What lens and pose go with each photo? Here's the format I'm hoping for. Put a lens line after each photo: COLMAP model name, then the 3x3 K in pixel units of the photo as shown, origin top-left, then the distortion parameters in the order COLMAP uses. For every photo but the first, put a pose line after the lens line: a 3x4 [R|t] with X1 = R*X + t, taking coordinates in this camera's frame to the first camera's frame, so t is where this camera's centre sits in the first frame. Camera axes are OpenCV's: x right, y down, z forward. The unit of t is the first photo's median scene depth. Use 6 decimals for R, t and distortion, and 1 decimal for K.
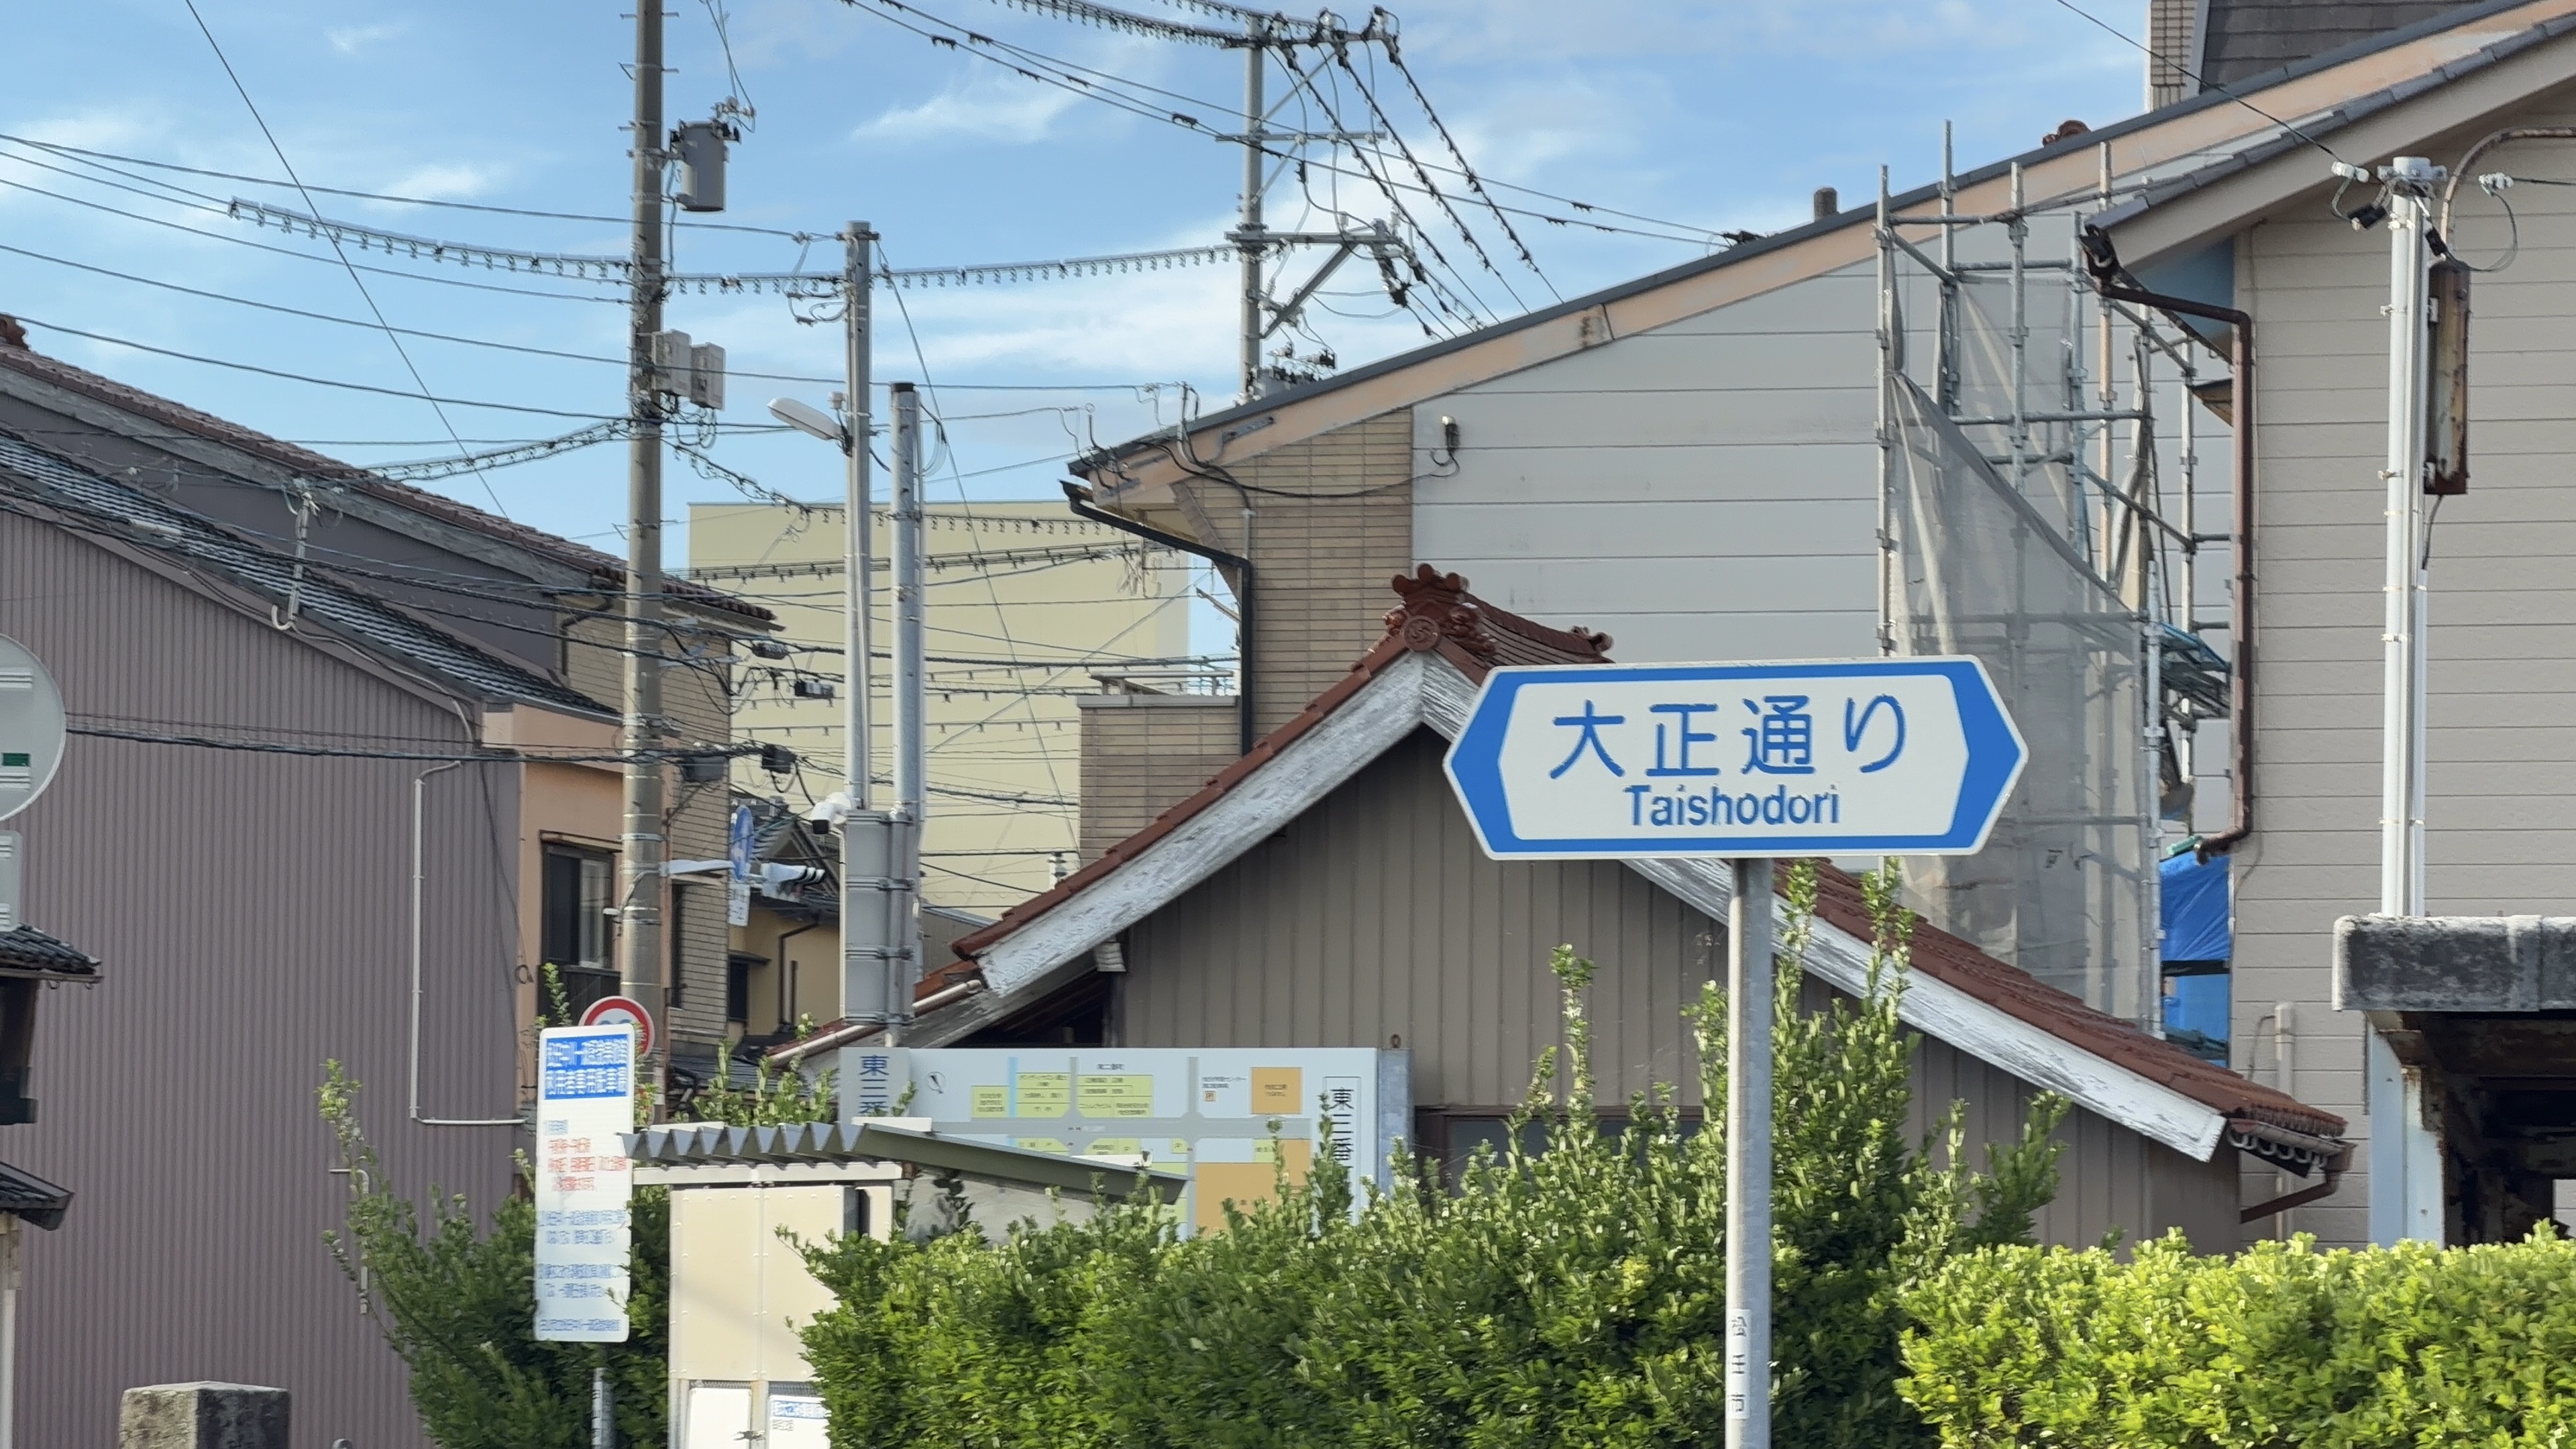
lens RADIAL K [[9316.8, 0, 1288.7], [0, 9316.8, 724.7], [0, 0, 1]] dist [0.134086, 0.000000]
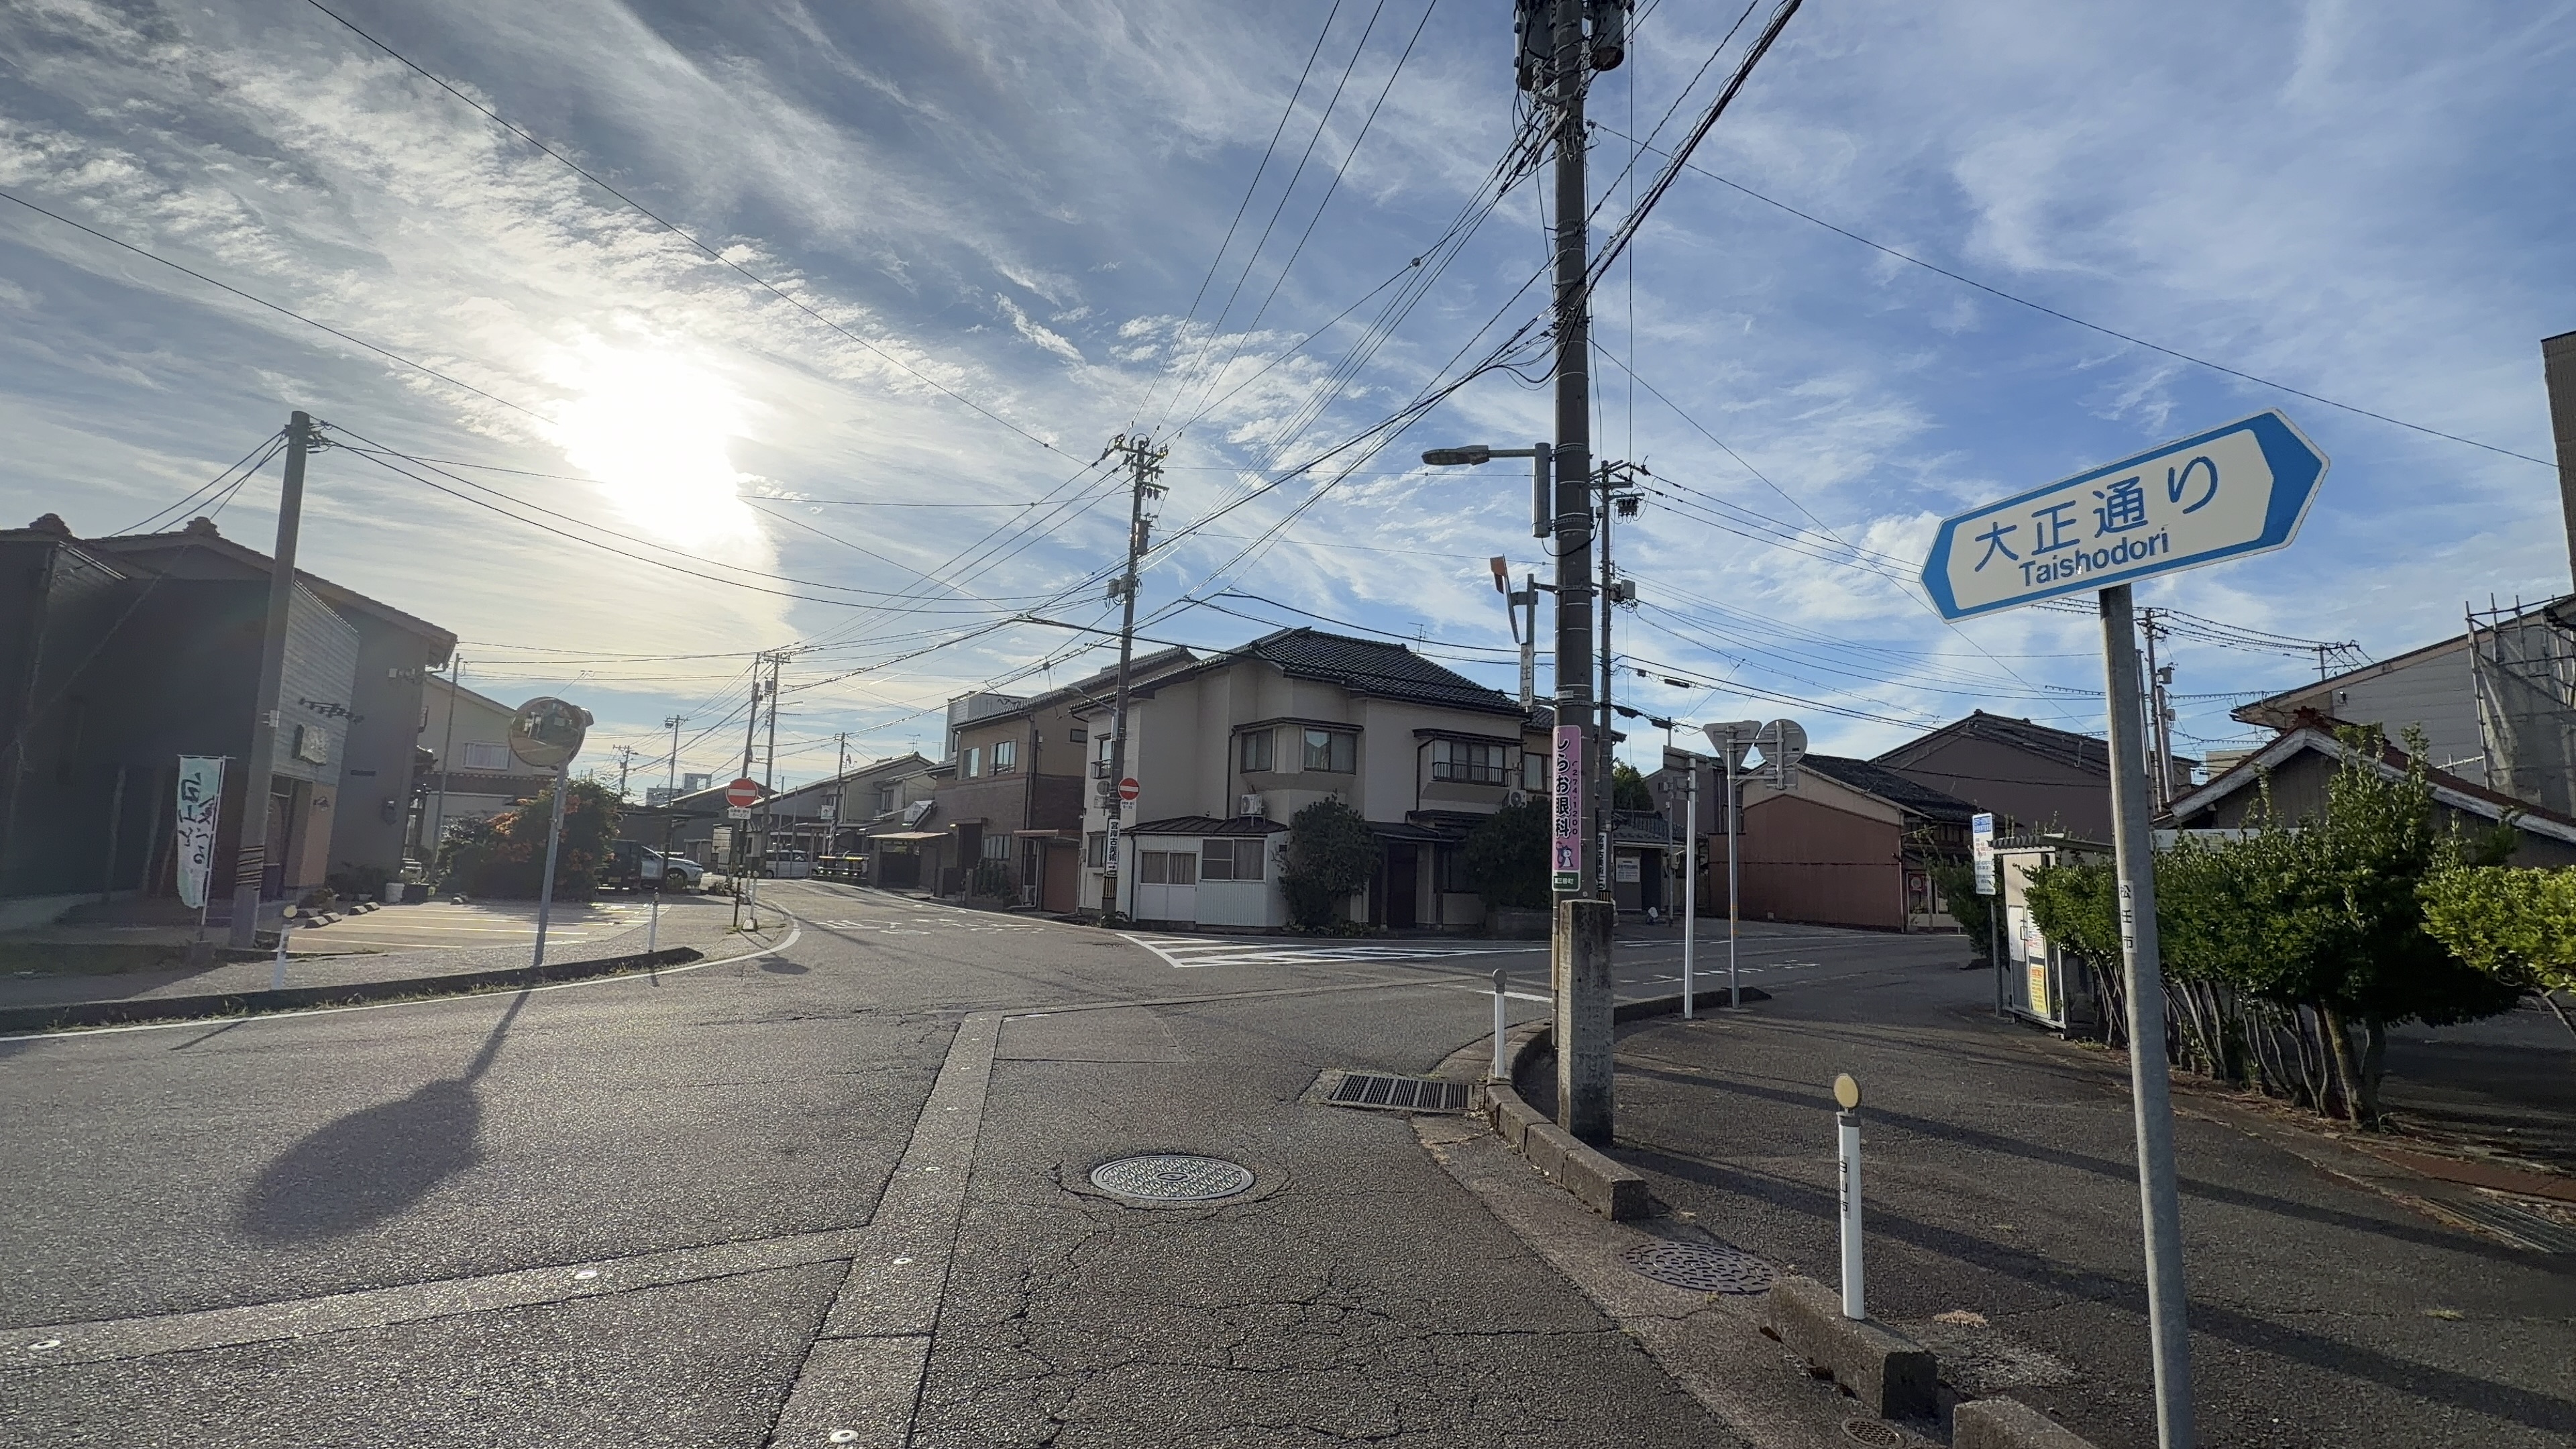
lens RADIAL K [[1103.8, 0, 1274.8], [0, 1103.8, 726.0], [0, 0, 1]] dist [-0.001600, -0.001763]
pose [[0.703410, -0.077238, -0.706575, 0.058696], [0.021446, 0.995932, -0.087518, 0.036697], [0.710460, 0.046408, 0.702205, 0.565973]]
